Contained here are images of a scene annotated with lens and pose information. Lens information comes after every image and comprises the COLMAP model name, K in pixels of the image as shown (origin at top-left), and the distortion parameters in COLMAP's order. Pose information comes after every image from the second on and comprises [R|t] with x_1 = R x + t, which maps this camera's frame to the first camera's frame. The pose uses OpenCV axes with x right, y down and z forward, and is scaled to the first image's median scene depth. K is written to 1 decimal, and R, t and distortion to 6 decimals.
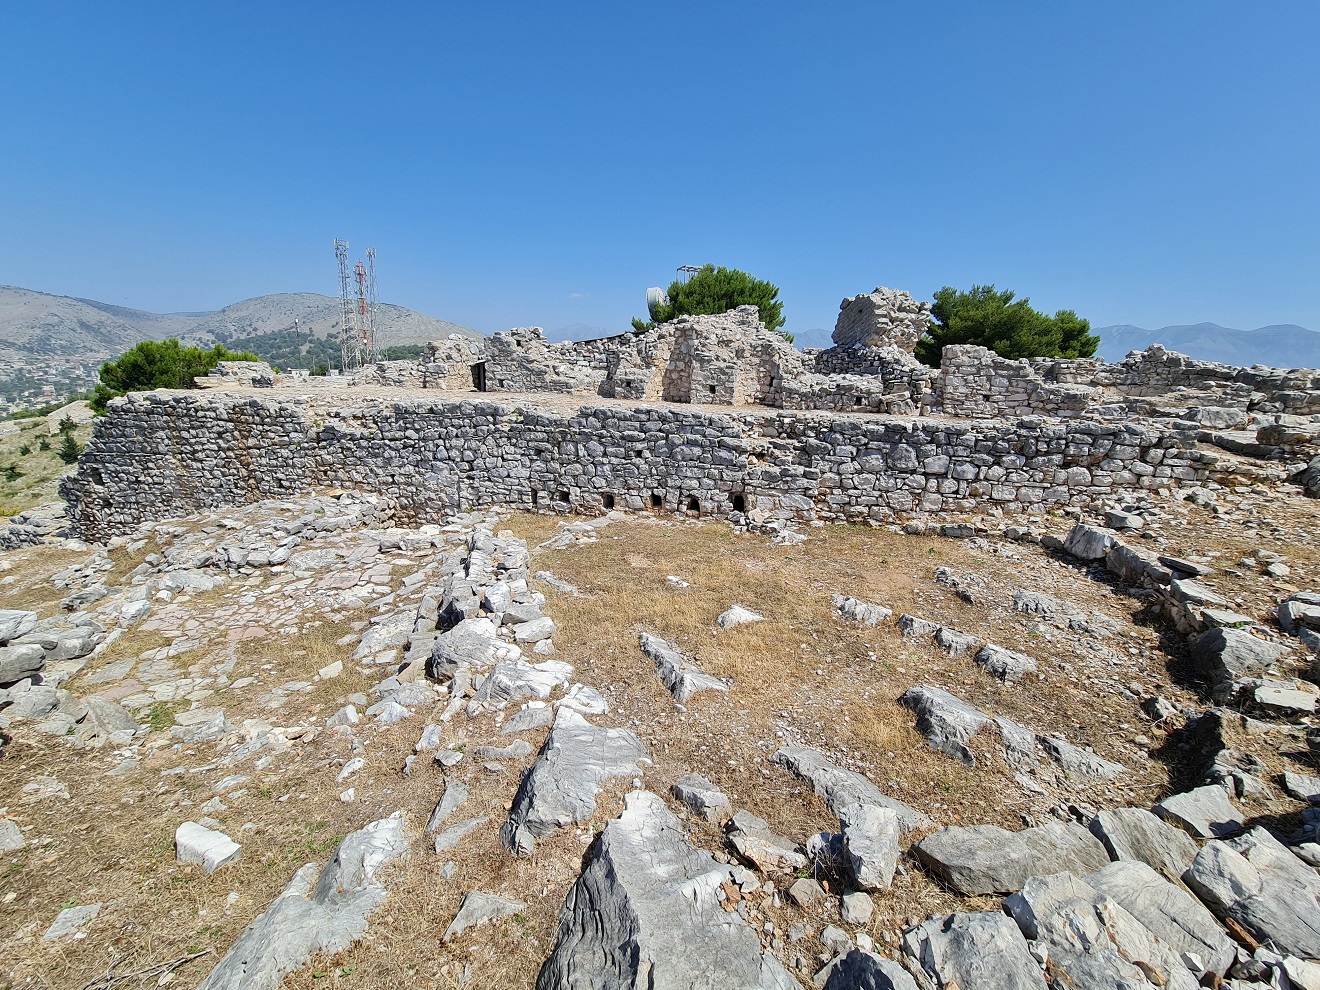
lens RADIAL K [[527.0, 0, 660.0], [0, 527.0, 495.0], [0, 0, 1]] dist [-0.018161, 0.000100]
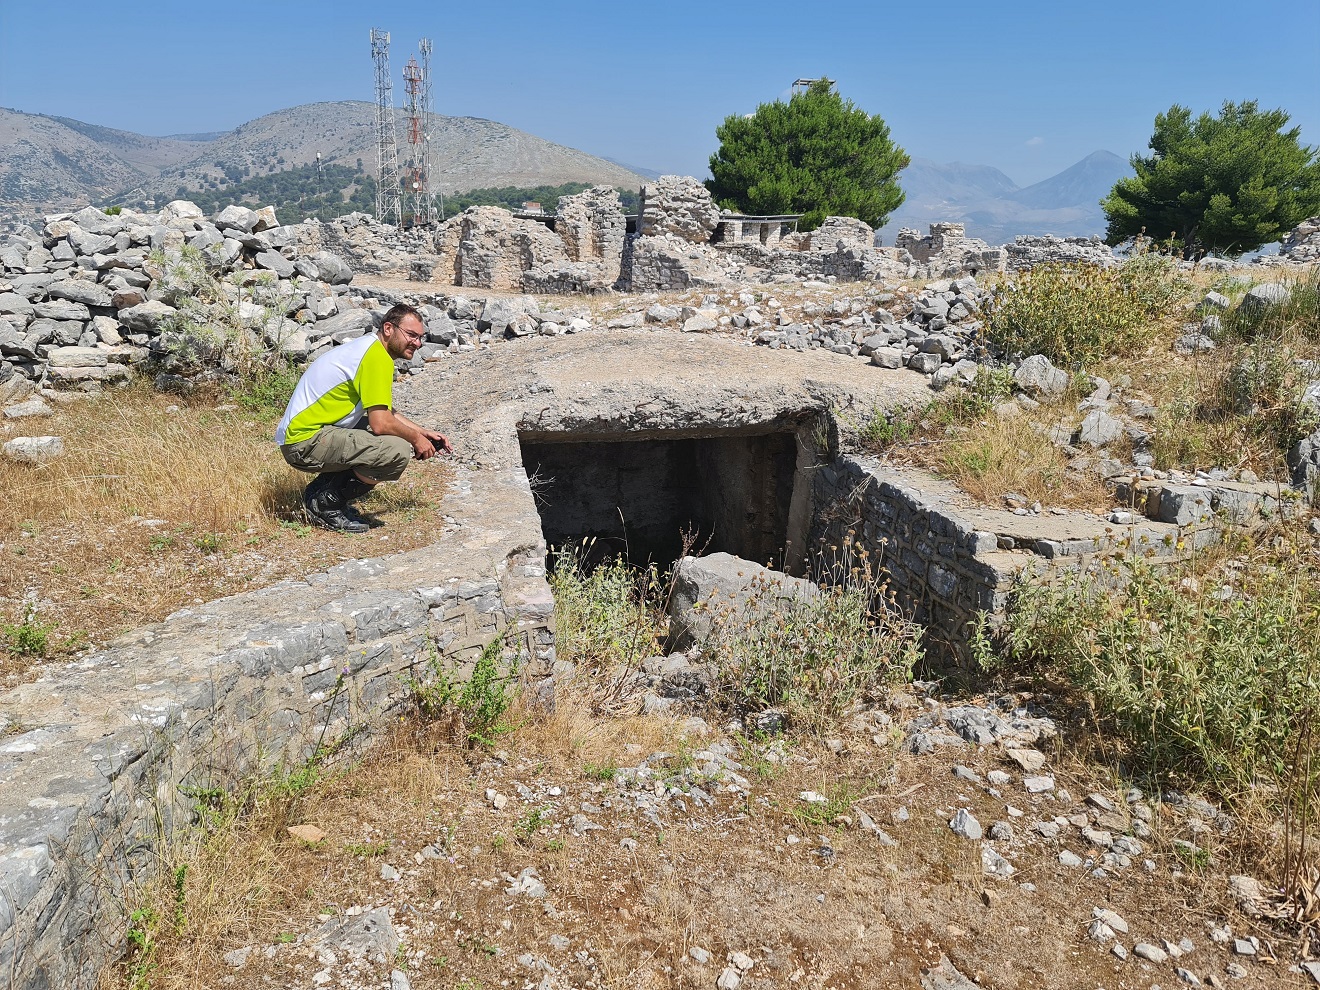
lens RADIAL K [[983.5, 0, 660.0], [0, 983.5, 495.0], [0, 0, 1]] dist [0.099307, -0.111815]
pose [[0.953901, 0.081877, -0.288738, 0.540992], [-0.073928, 0.996526, 0.038349, 0.079707], [0.290874, -0.015235, 0.956640, -0.457853]]
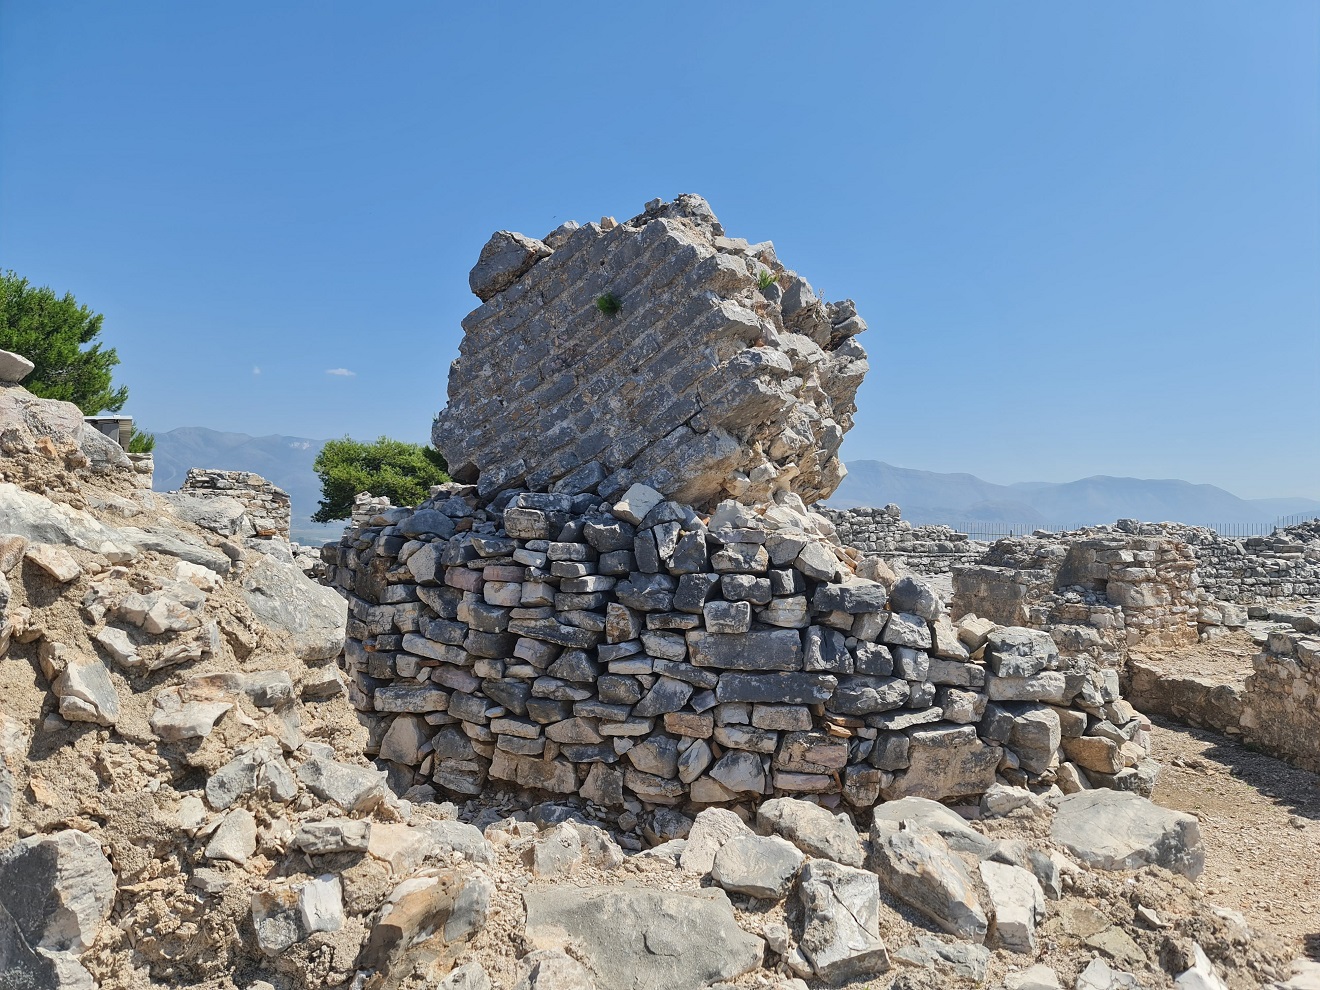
lens RADIAL K [[983.5, 0, 660.0], [0, 983.5, 495.0], [0, 0, 1]] dist [0.099307, -0.111815]
pose [[0.755836, 0.006011, 0.654733, 0.095420], [0.151879, 0.971074, -0.184248, -0.119888], [-0.636902, 0.238702, 0.733060, 0.405410]]
